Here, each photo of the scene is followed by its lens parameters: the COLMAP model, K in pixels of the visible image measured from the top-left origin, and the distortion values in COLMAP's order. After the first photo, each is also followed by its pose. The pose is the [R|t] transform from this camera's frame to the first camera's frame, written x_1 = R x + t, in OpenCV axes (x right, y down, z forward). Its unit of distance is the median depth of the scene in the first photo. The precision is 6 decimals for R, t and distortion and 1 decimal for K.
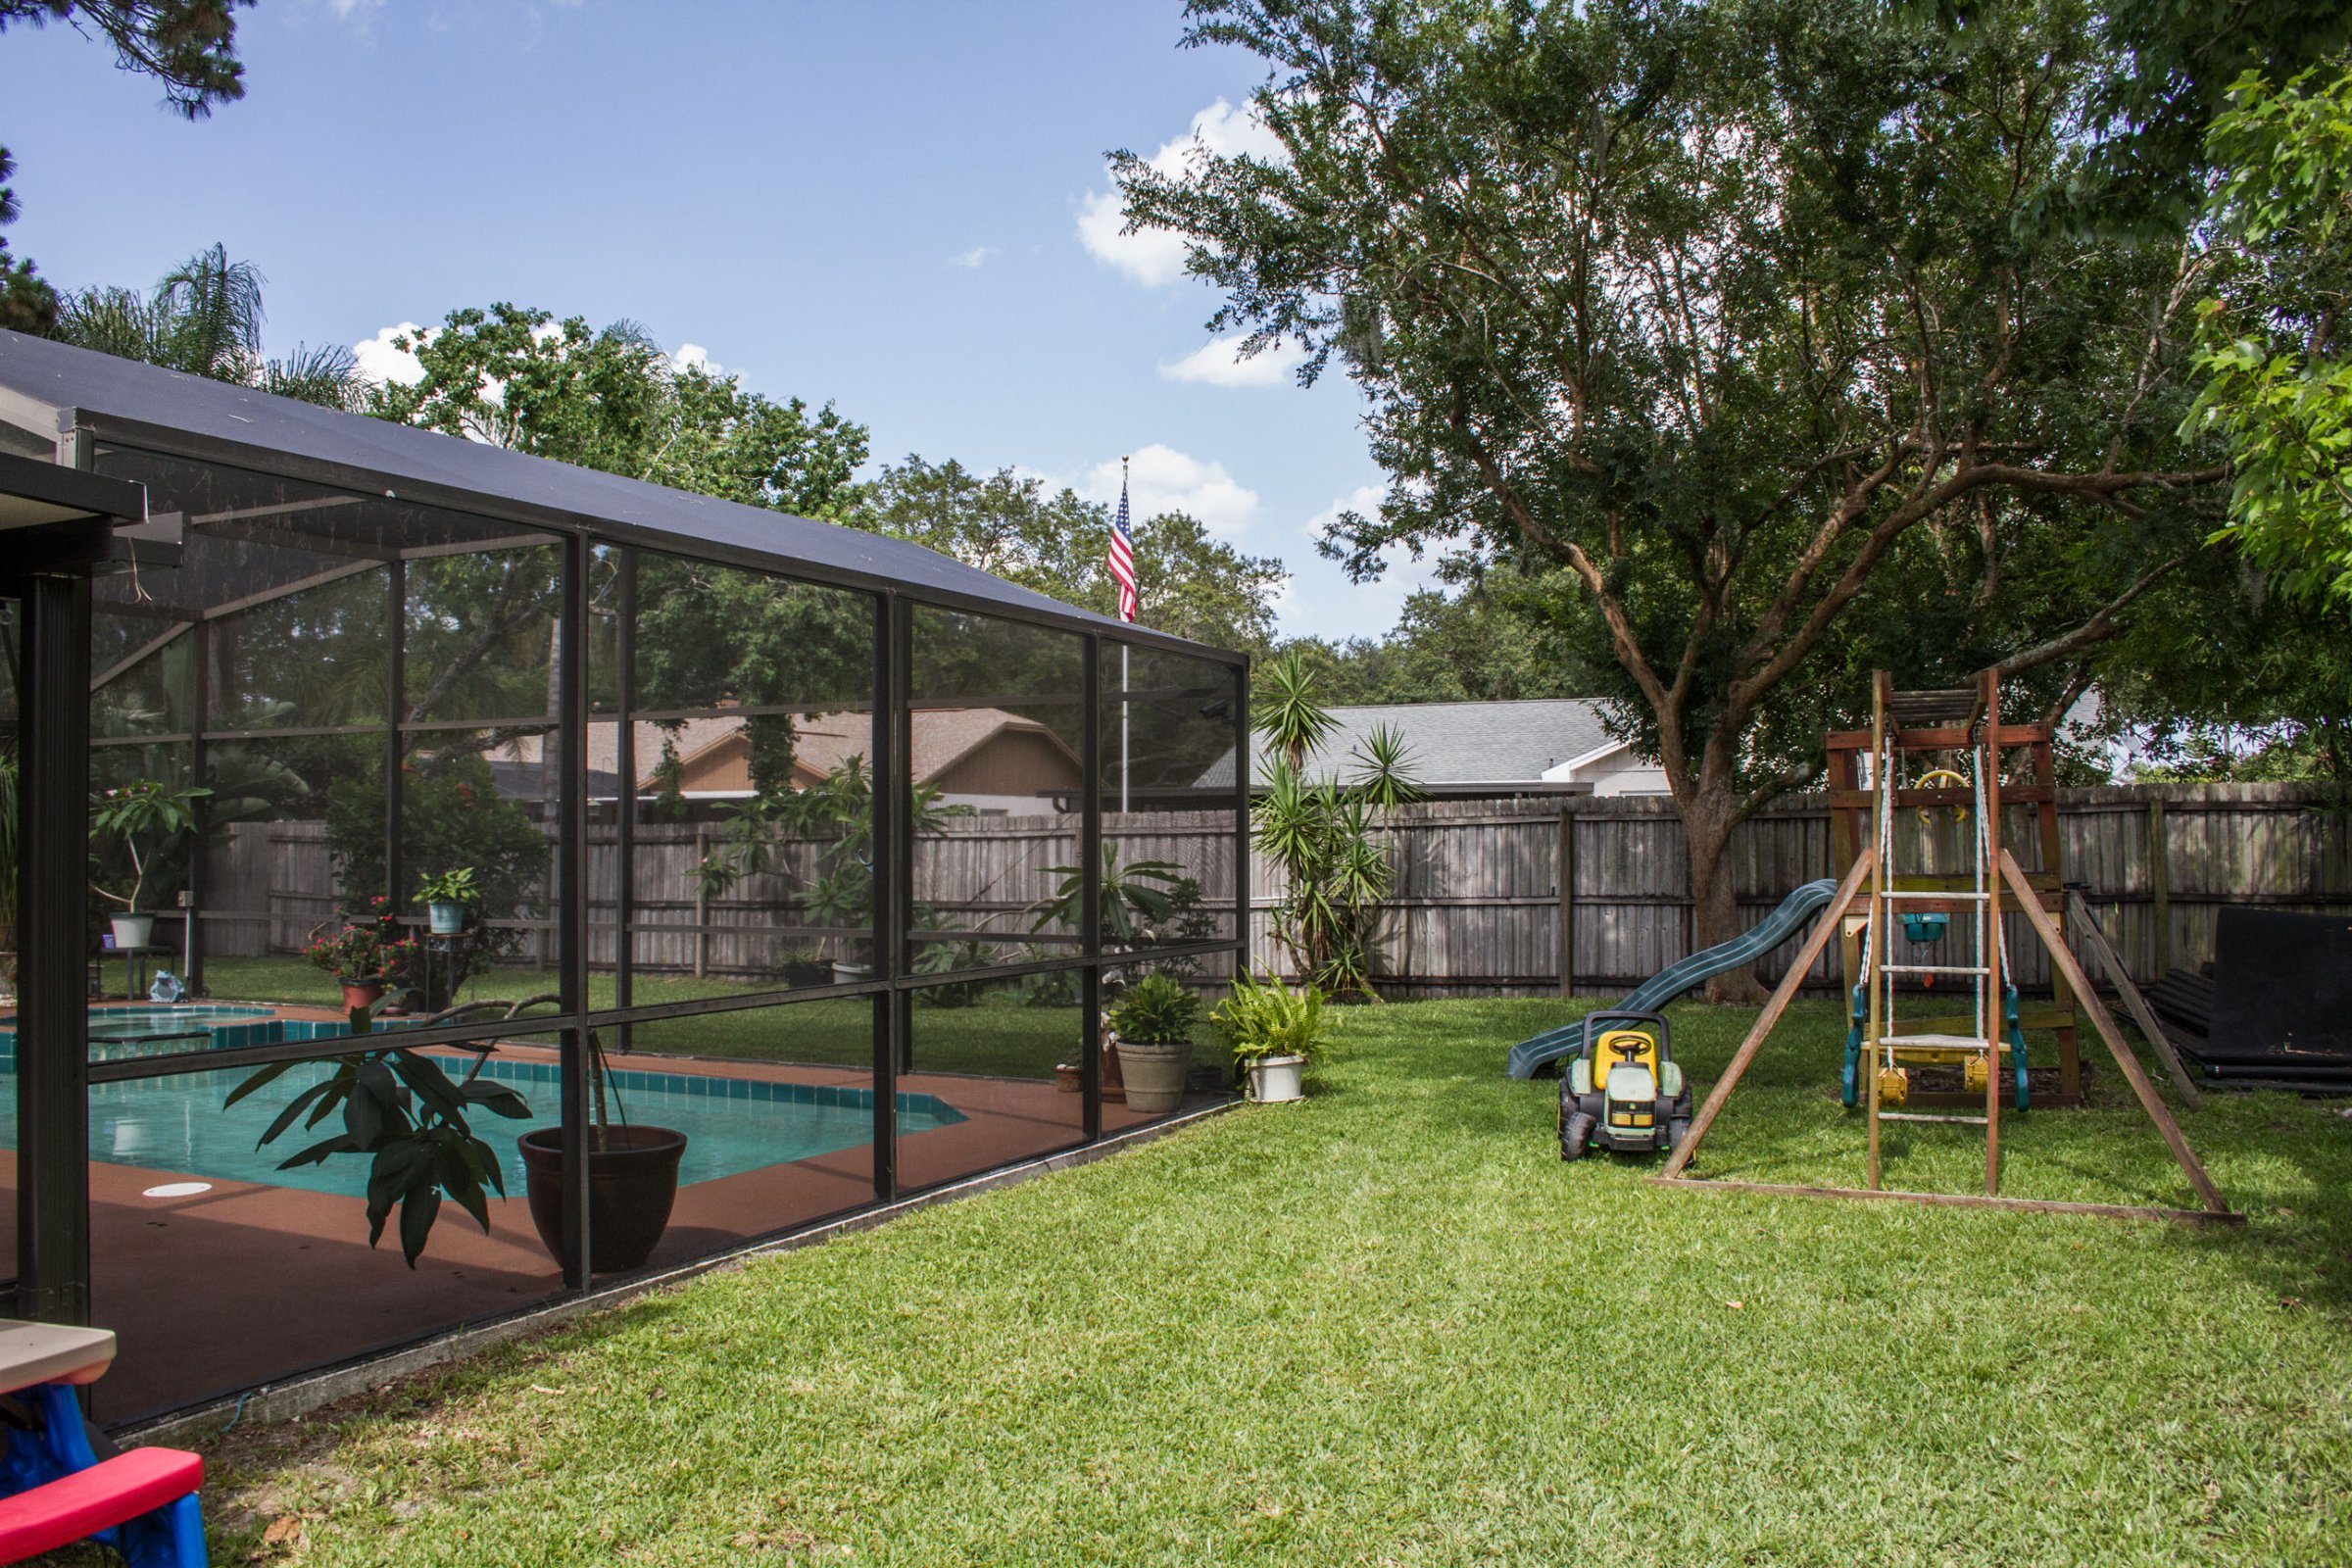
lens RADIAL K [[1928.7, 0, 1169.8], [0, 1928.7, 784.0], [0, 0, 1]] dist [-0.159235, 0.128175]
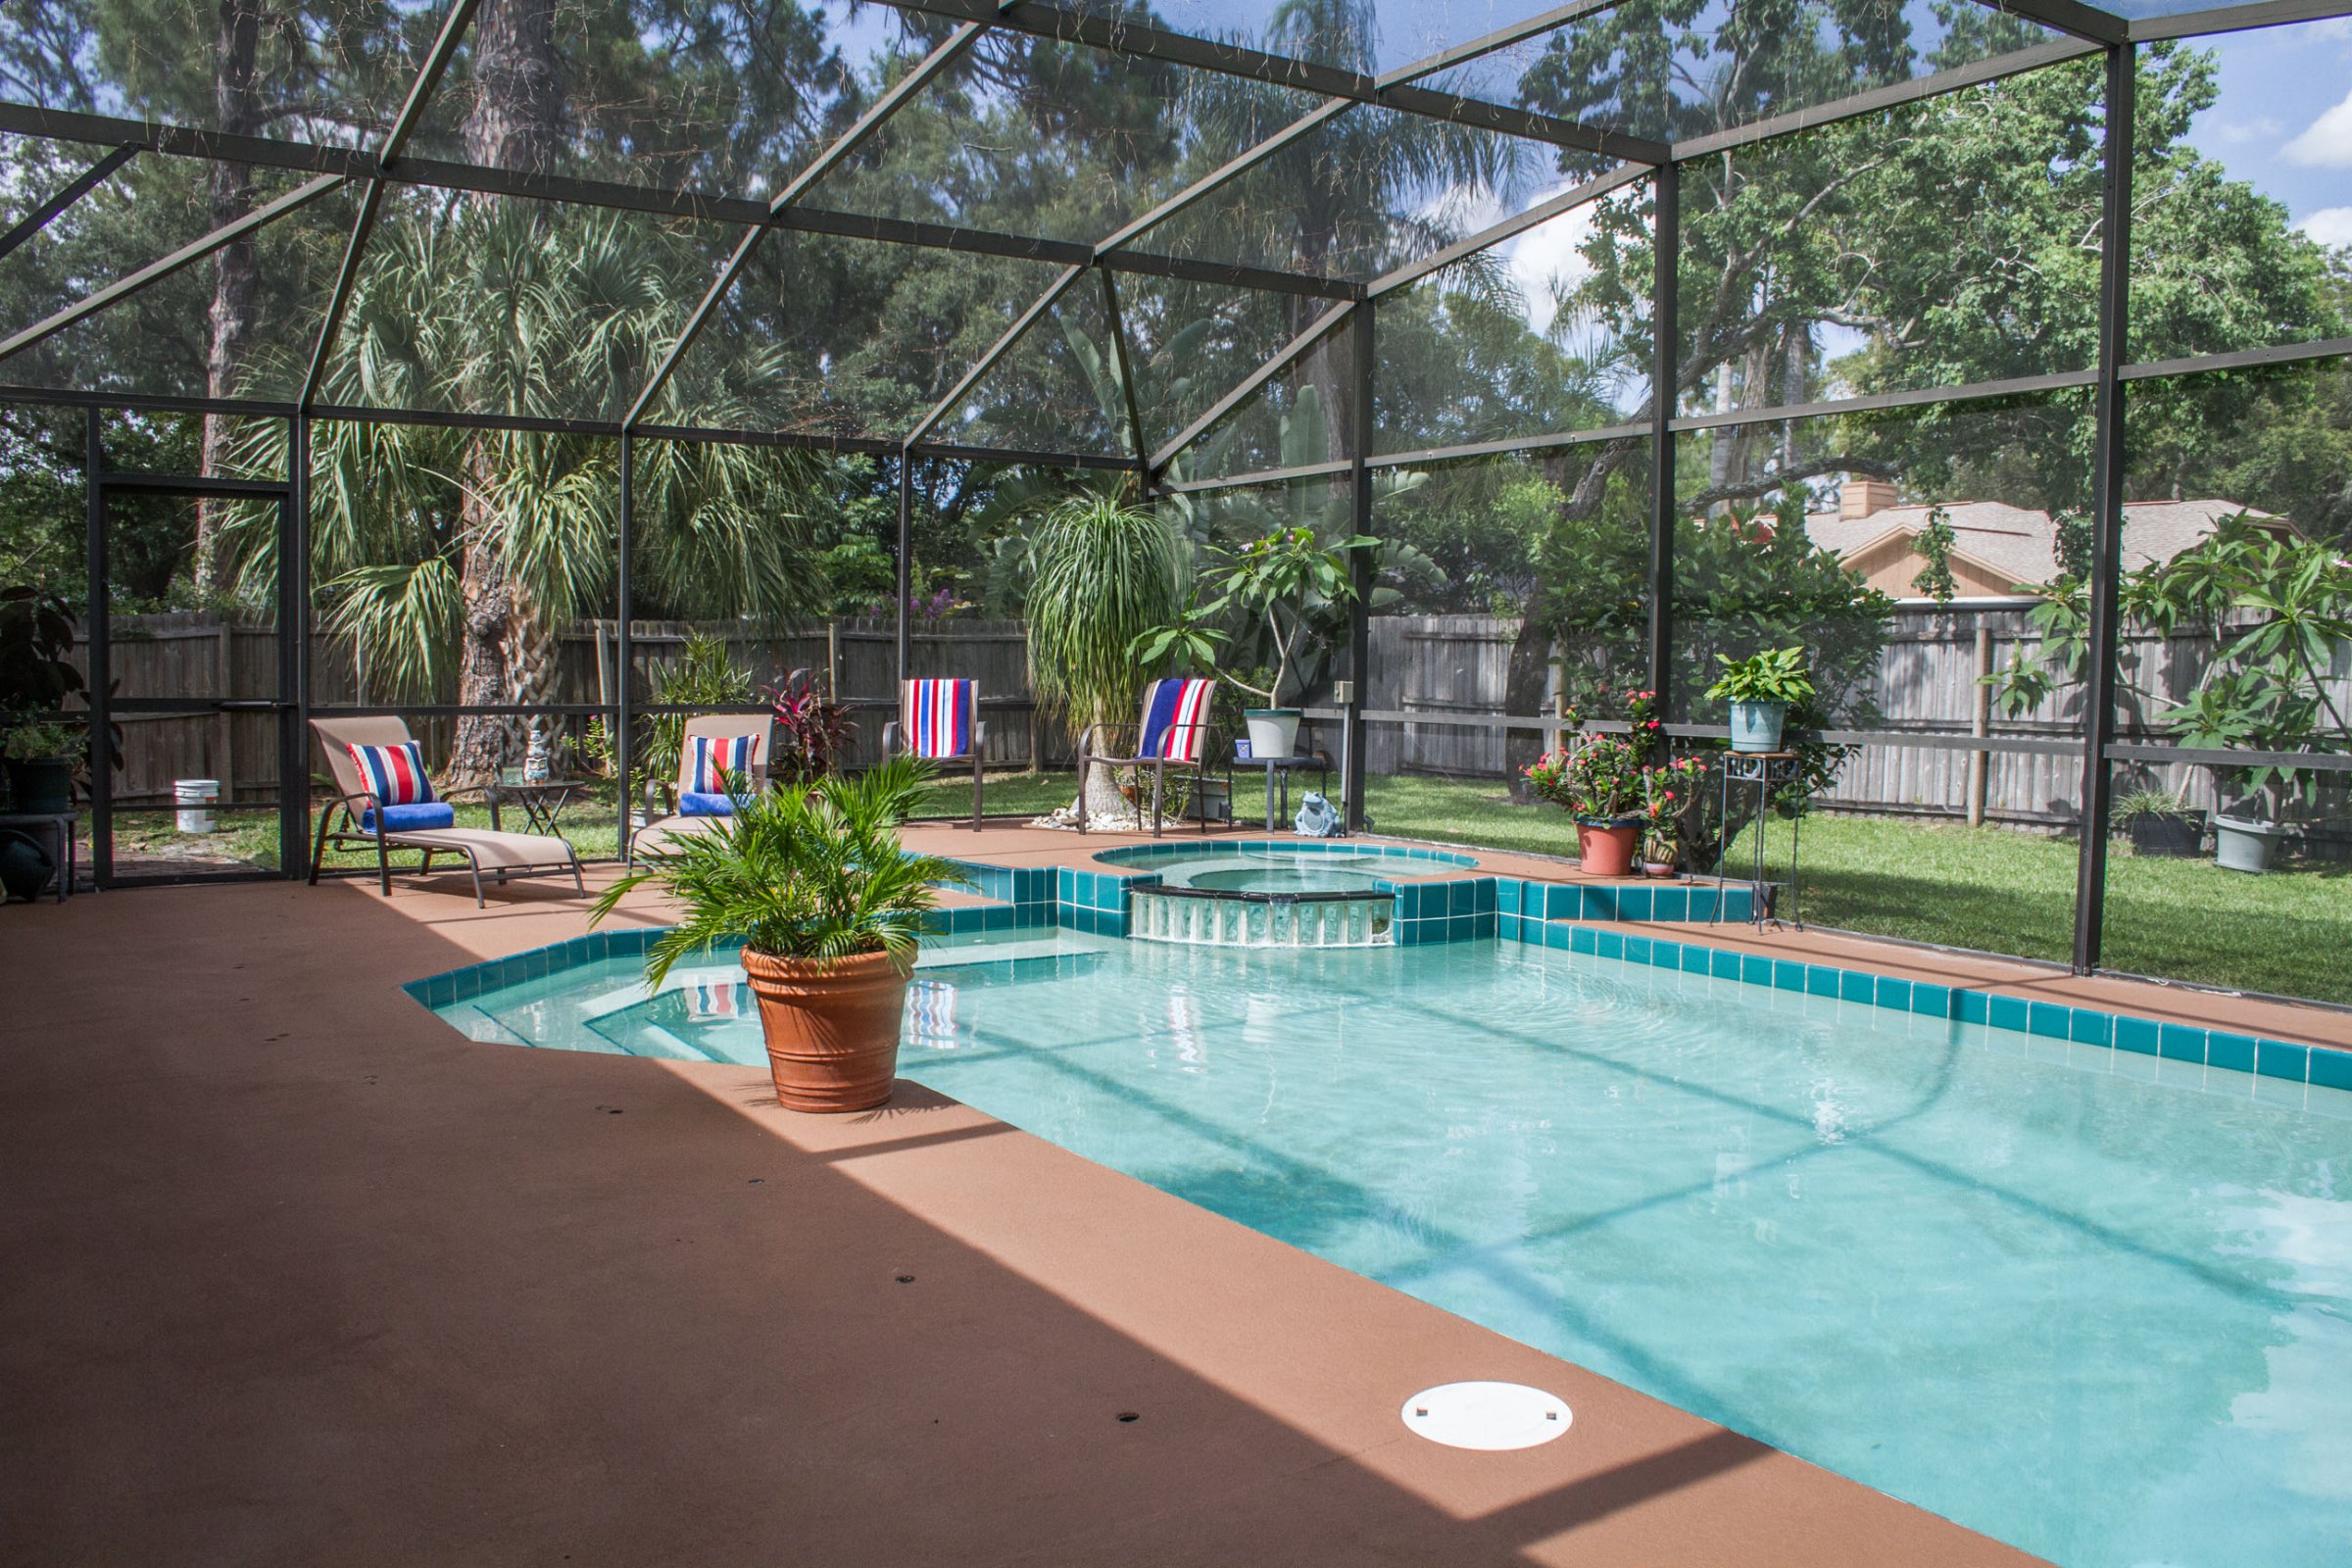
lens RADIAL K [[1928.7, 0, 1174.1], [0, 1928.7, 784.5], [0, 0, 1]] dist [-0.159235, 0.128175]
pose [[0.857262, 0.045931, -0.512828, -0.200987], [0.000531, 0.995934, 0.090088, 0.029889], [0.514880, -0.077501, 0.853752, 0.328974]]
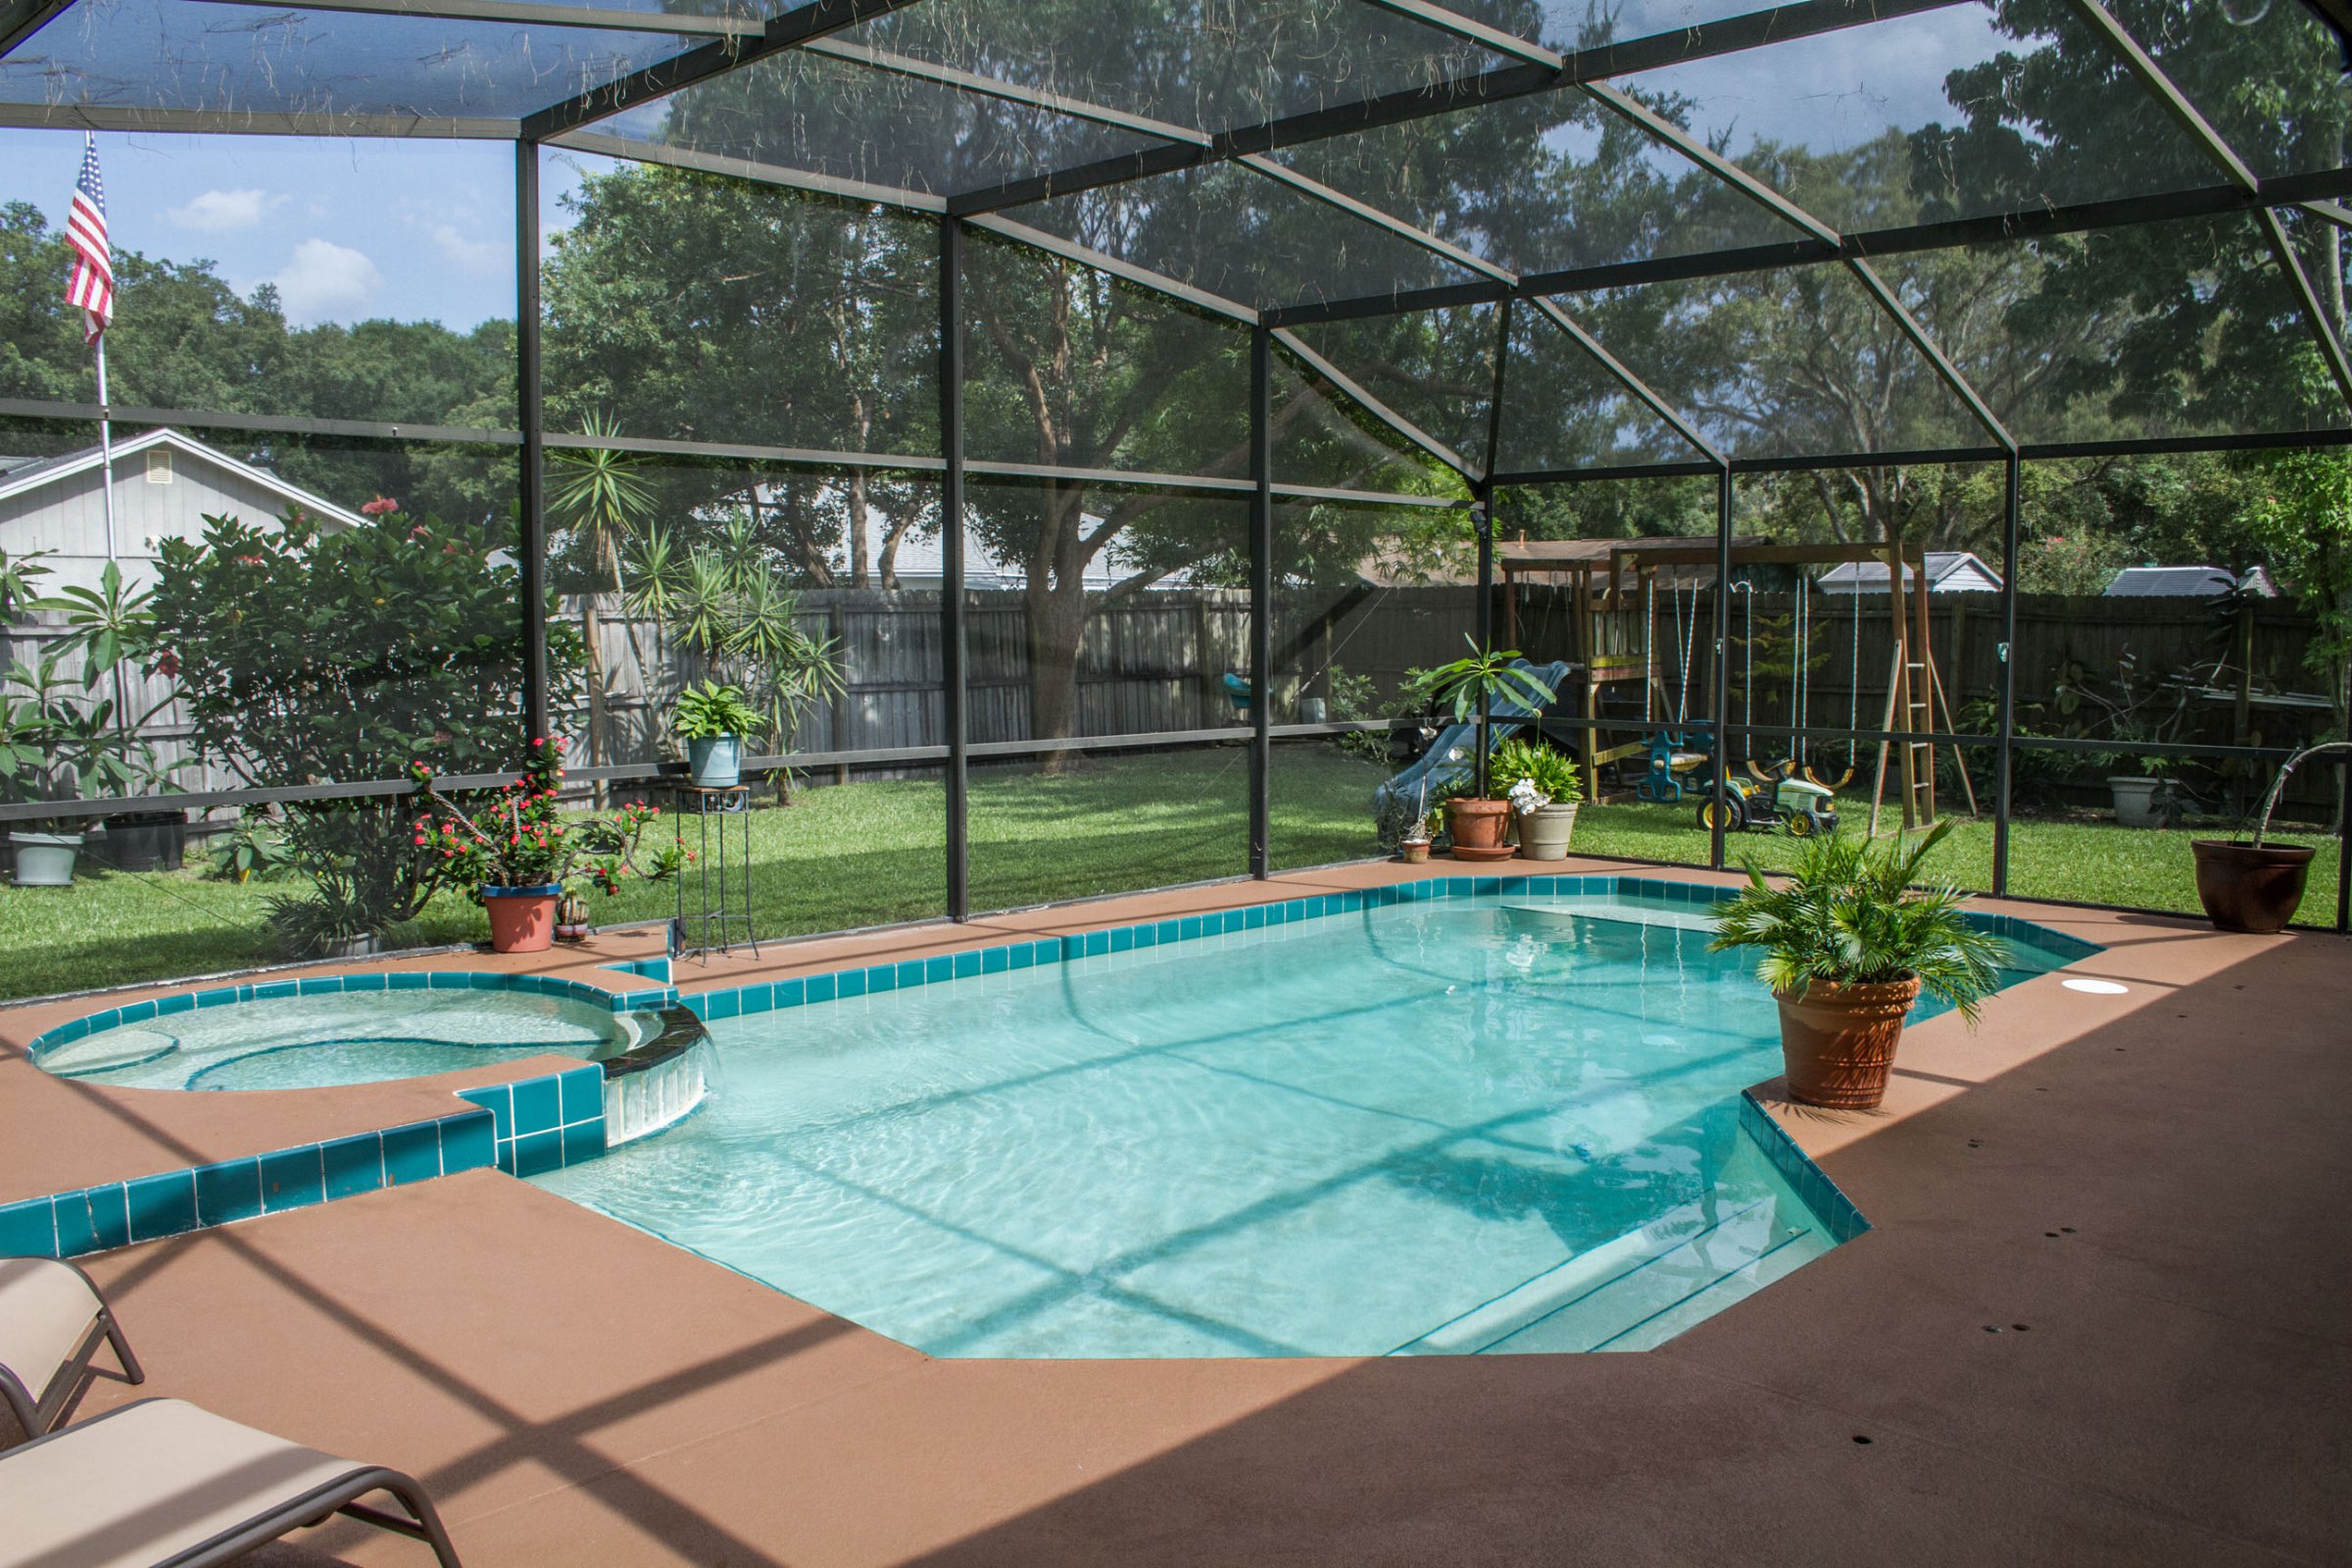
lens RADIAL K [[1928.7, 0, 1163.8], [0, 1928.7, 778.6], [0, 0, 1]] dist [-0.159235, 0.128175]
pose [[0.335389, -0.075380, 0.939059, -0.804134], [-0.023397, 0.995820, 0.088293, 0.016064], [-0.941789, -0.051583, 0.332224, 0.570618]]
